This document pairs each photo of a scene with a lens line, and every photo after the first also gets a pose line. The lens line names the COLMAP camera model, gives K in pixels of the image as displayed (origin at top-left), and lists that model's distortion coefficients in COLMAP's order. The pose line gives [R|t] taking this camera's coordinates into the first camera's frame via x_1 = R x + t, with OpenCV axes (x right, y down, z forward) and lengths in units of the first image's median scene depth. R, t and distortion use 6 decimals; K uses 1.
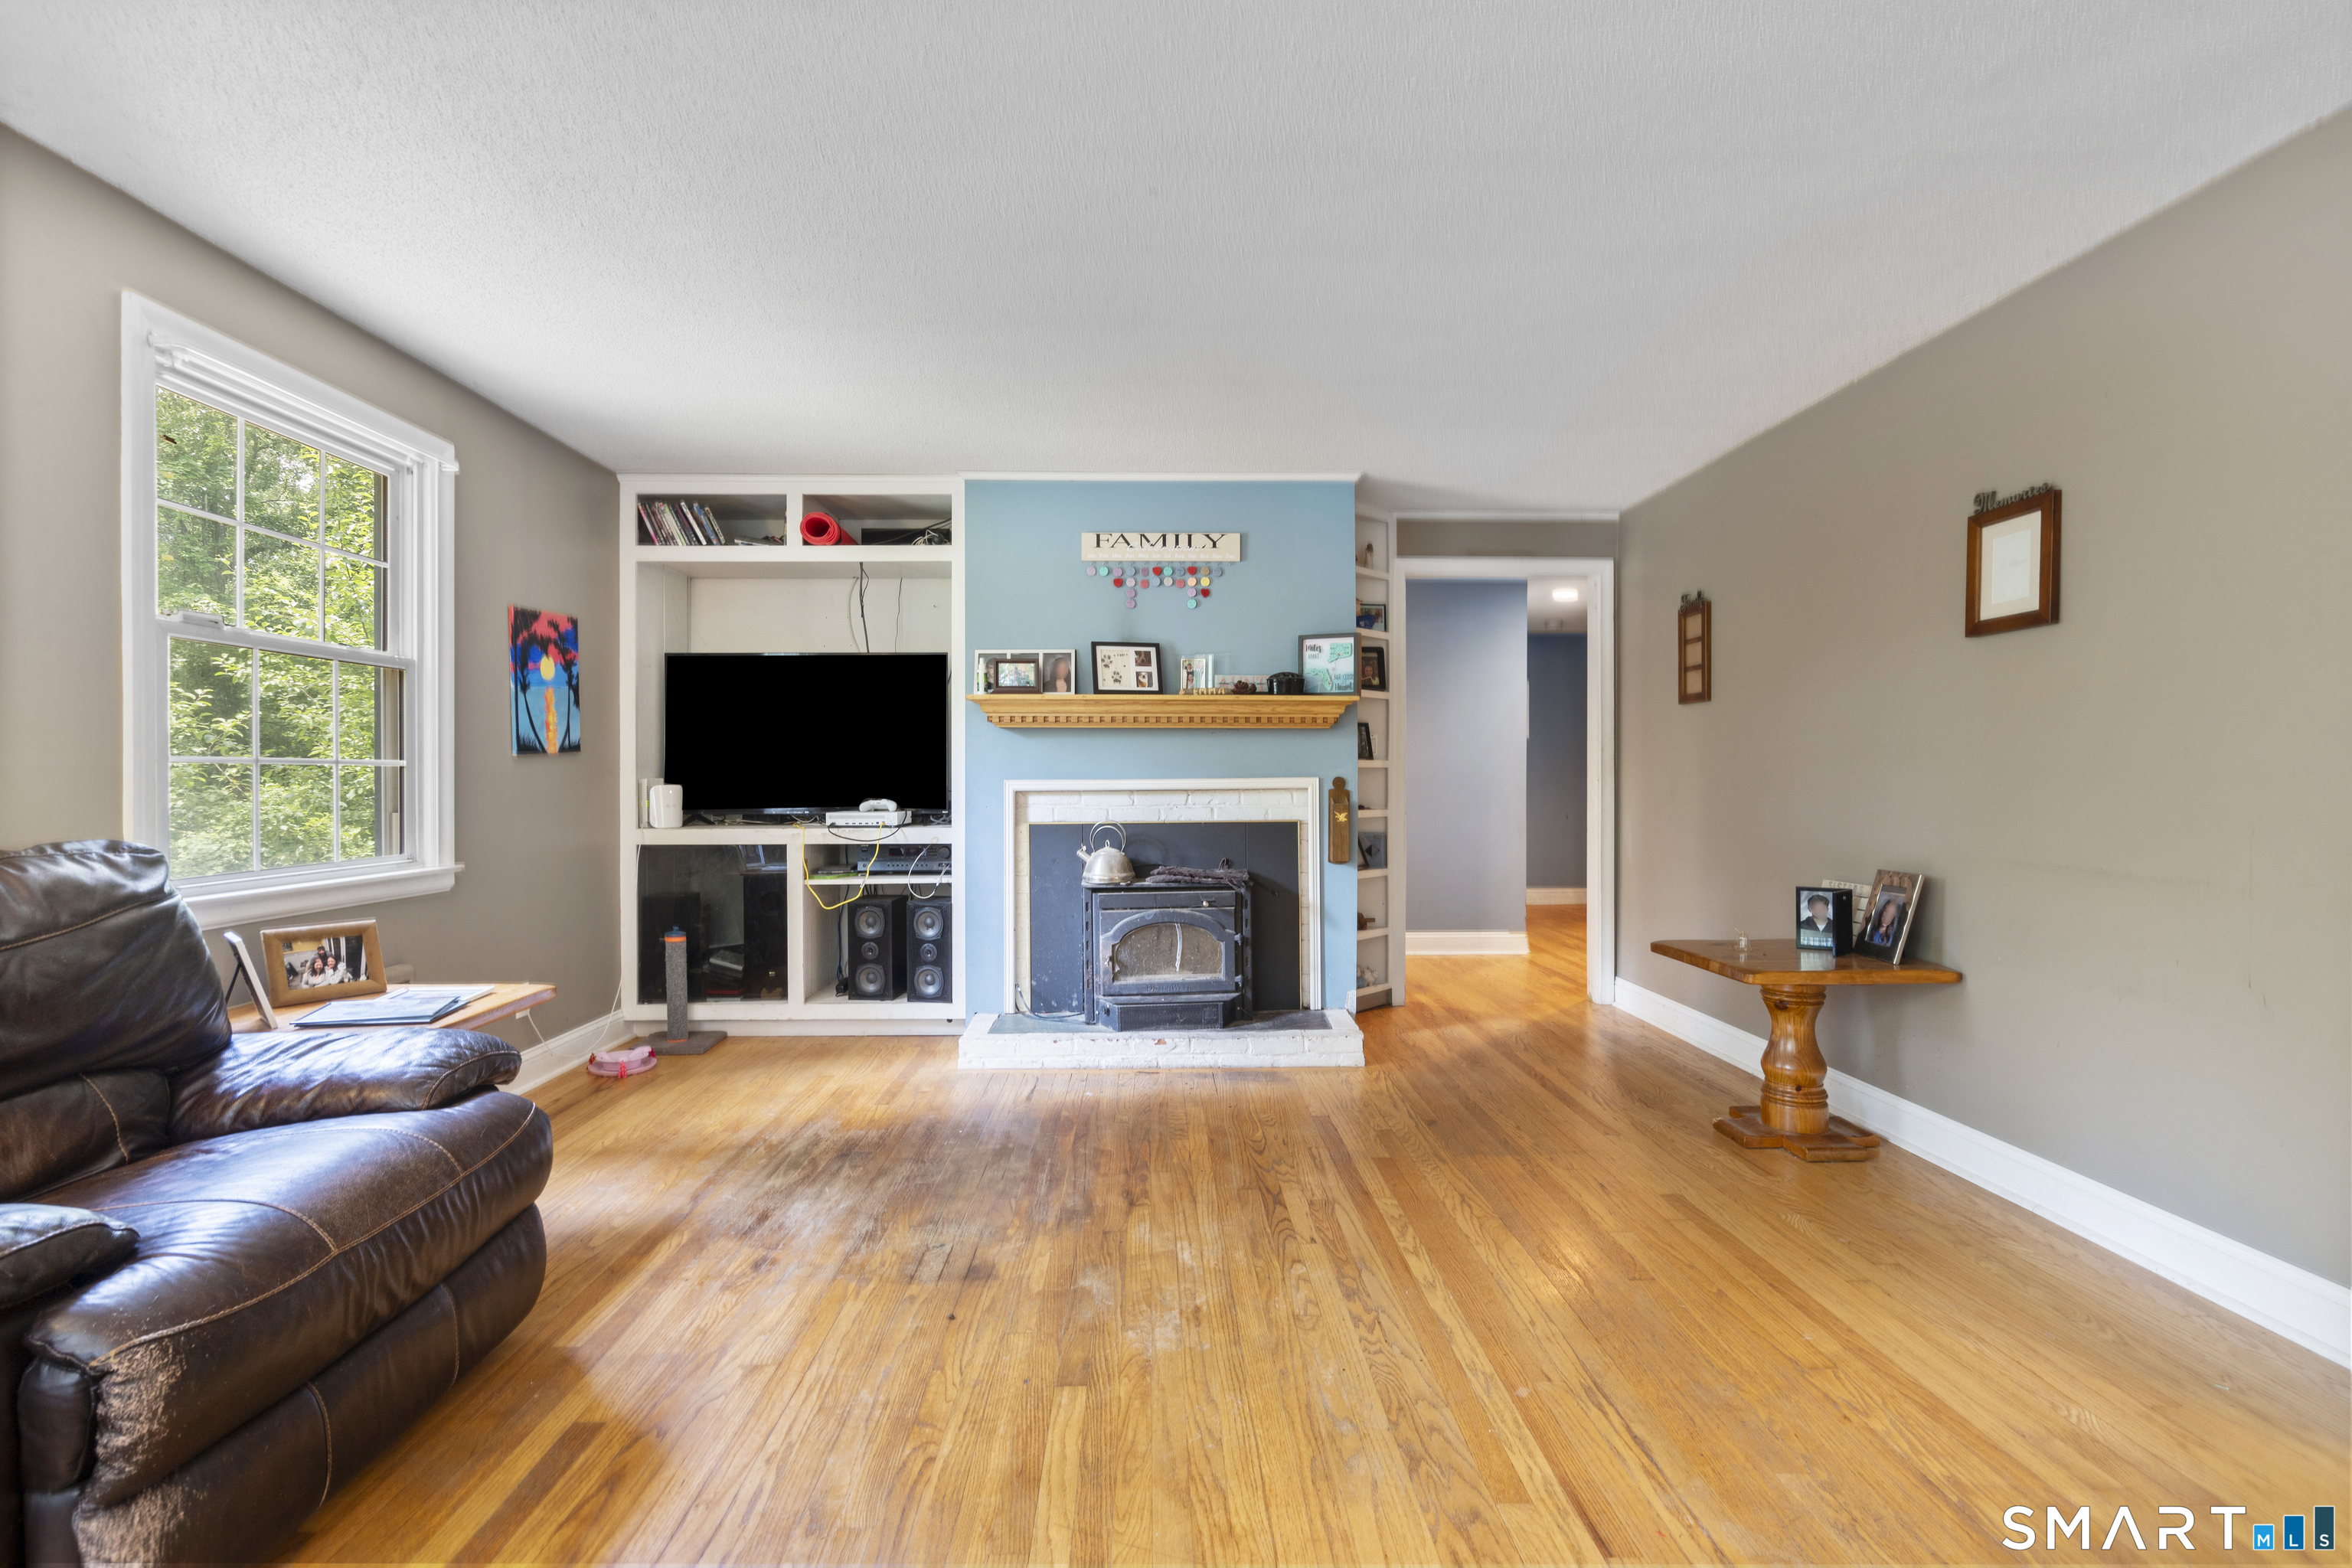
lens RADIAL K [[1070.8, 0, 1176.0], [0, 1070.8, 784.0], [0, 0, 1]] dist [0.001744, 0.000255]
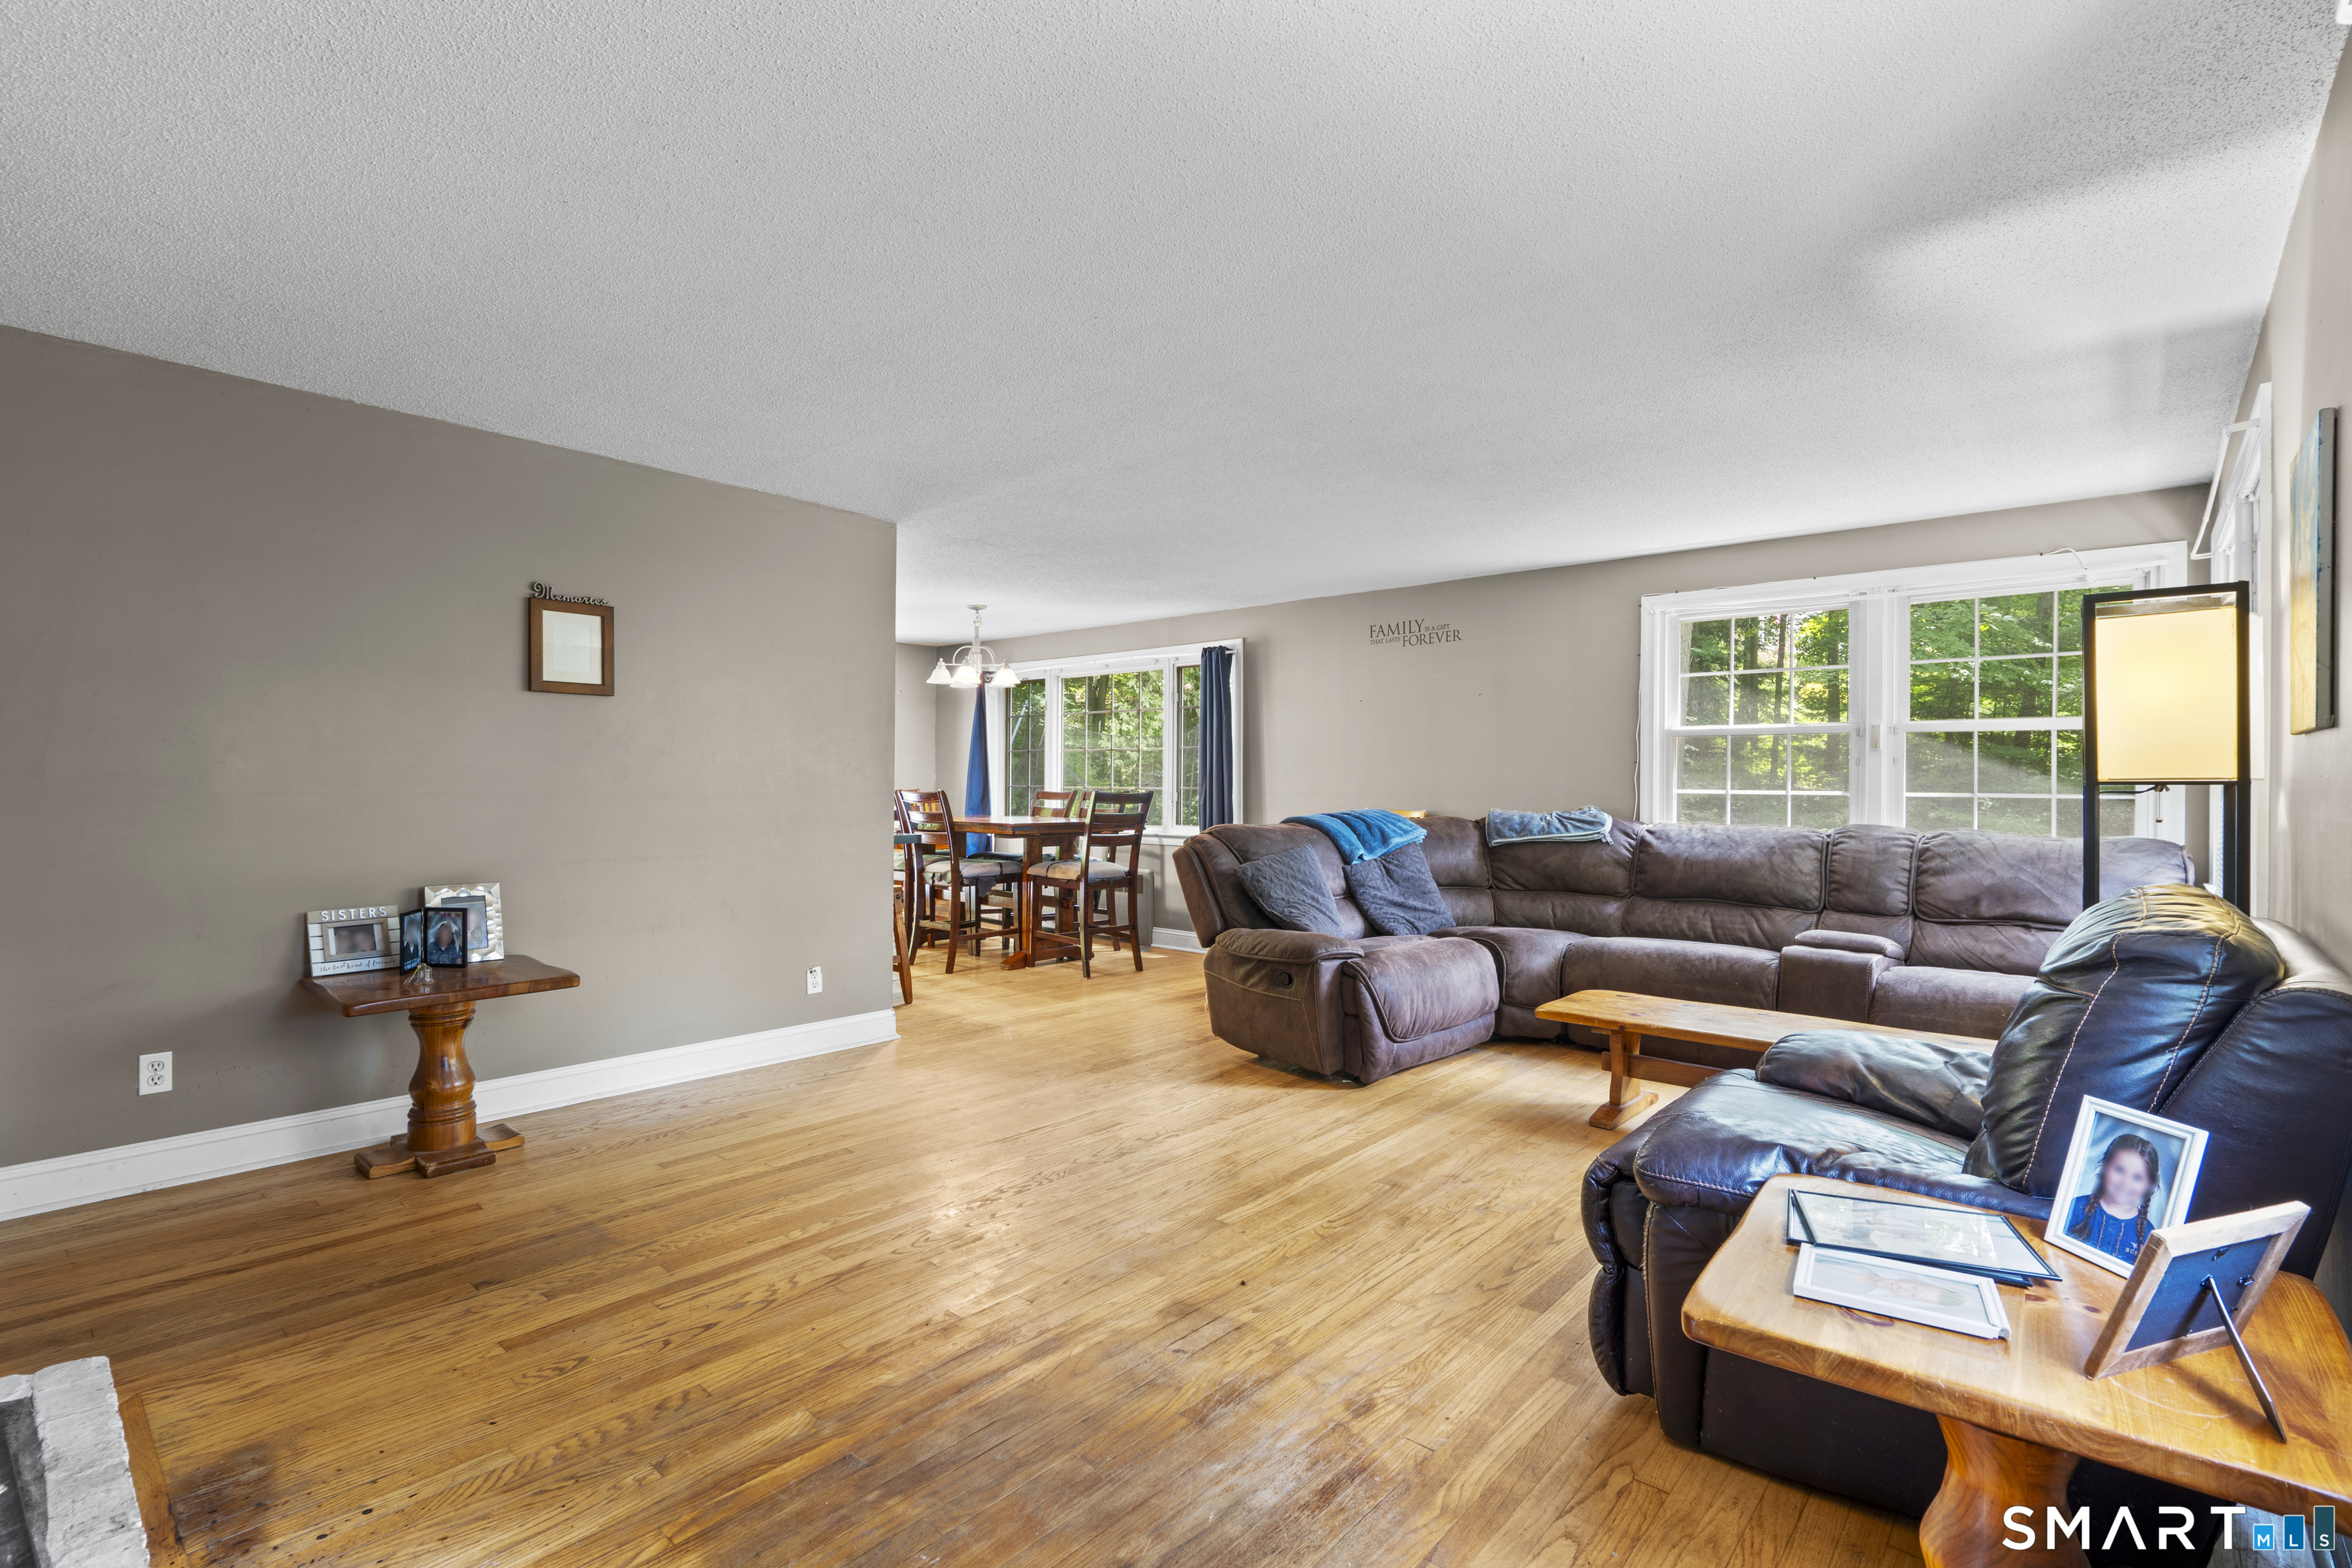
lens RADIAL K [[1087.3, 0, 1176.0], [0, 1087.3, 784.0], [0, 0, 1]] dist [-0.002563, 0.000059]
pose [[-0.739644, -0.004887, 0.672981, -0.826692], [-0.000054, 0.999974, 0.007201, -0.040791], [-0.672998, 0.005290, -0.739625, 1.680695]]
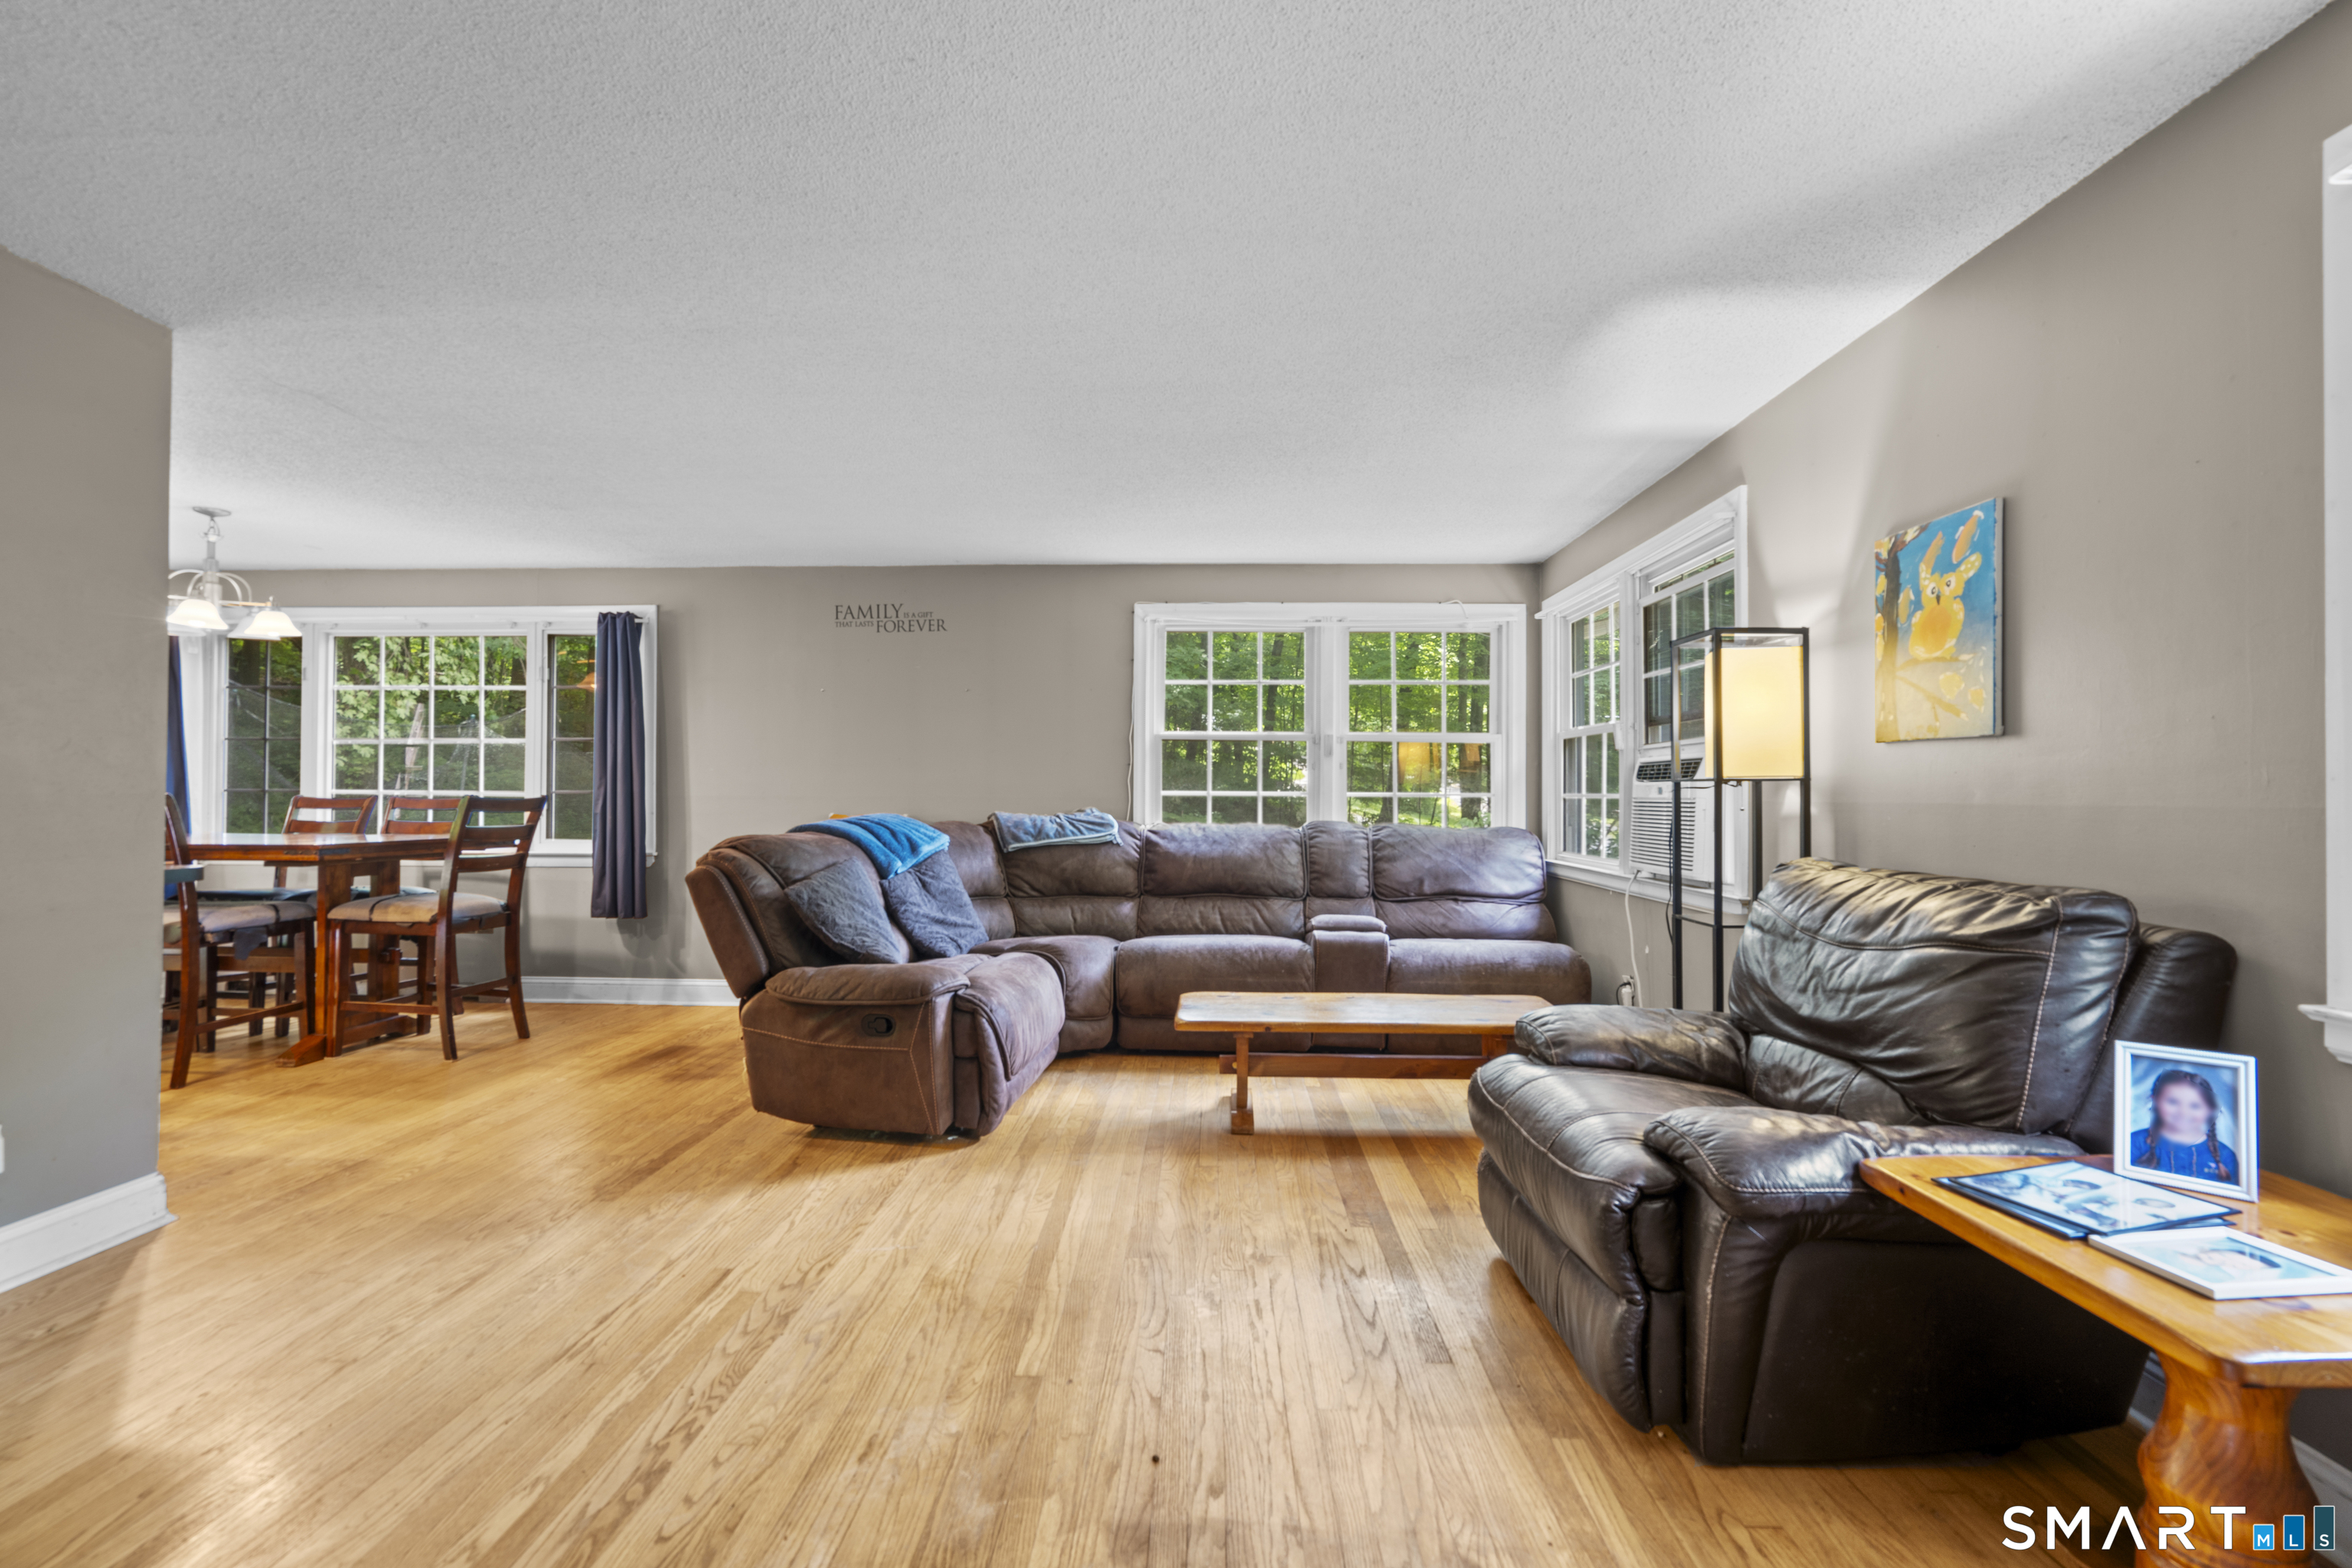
lens RADIAL K [[1053.5, 0, 1176.0], [0, 1053.5, 784.0], [0, 0, 1]] dist [-0.008122, 0.000163]
pose [[-0.998309, -0.003746, 0.058006, -0.238568], [-0.003826, 0.999992, -0.001261, -0.025927], [-0.058001, -0.001481, -0.998315, 1.602881]]
